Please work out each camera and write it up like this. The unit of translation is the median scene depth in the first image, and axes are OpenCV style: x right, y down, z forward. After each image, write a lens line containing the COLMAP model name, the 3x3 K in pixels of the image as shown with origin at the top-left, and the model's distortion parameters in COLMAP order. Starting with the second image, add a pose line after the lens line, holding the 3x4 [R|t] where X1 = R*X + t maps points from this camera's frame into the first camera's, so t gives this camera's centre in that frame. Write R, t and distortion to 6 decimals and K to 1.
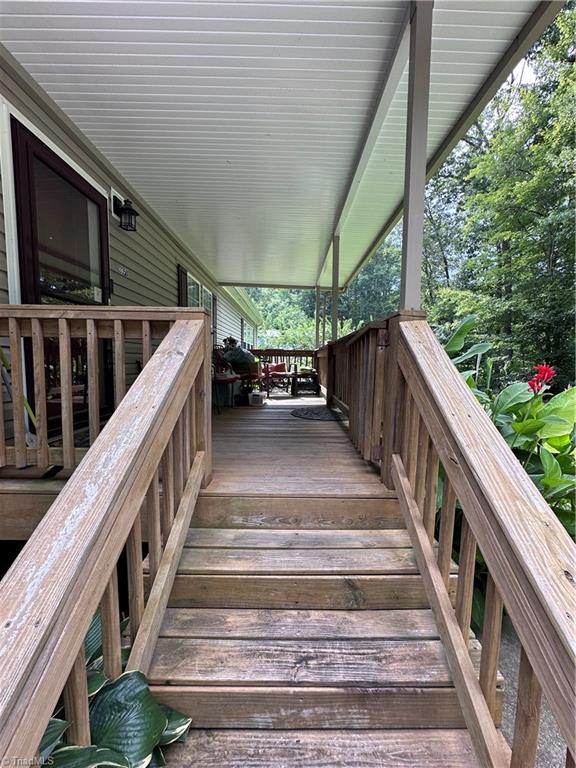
lens RADIAL K [[307.5, 0, 288.0], [0, 307.5, 384.0], [0, 0, 1]] dist [-0.002382, 0.000181]
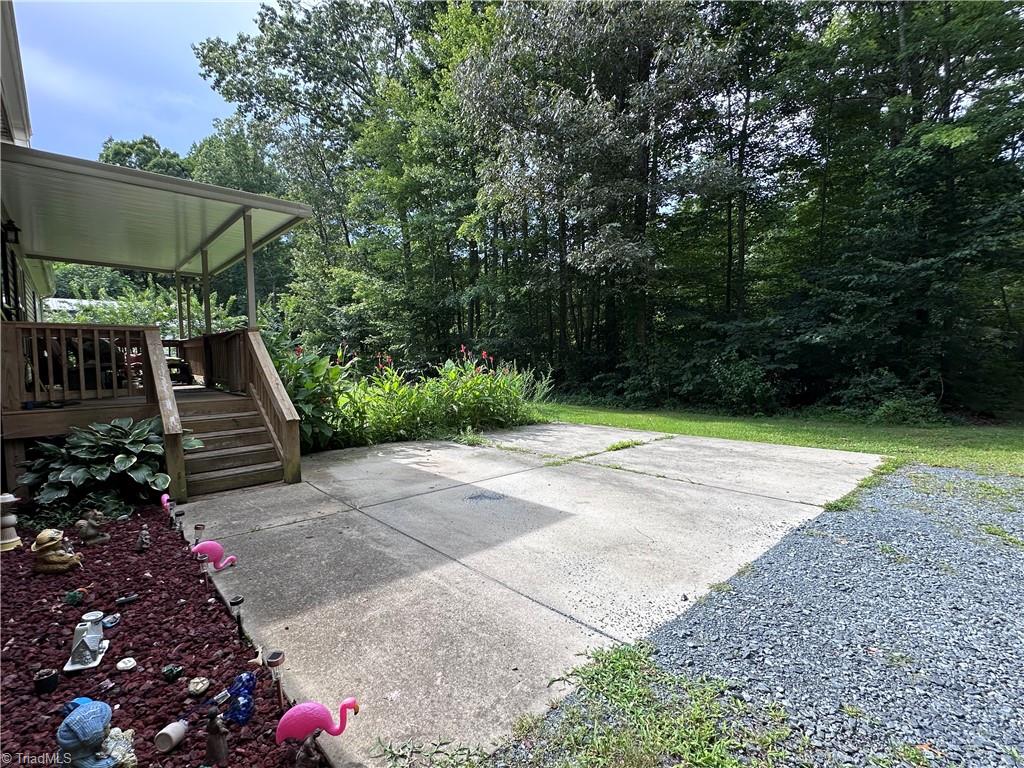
lens RADIAL K [[485.0, 0, 512.0], [0, 485.0, 384.0], [0, 0, 1]] dist [-0.001451, -0.000147]
pose [[0.733168, -0.063670, 0.677060, -0.088257], [0.070685, 0.997350, 0.017246, 0.035582], [-0.676363, 0.035214, 0.735726, -0.383642]]
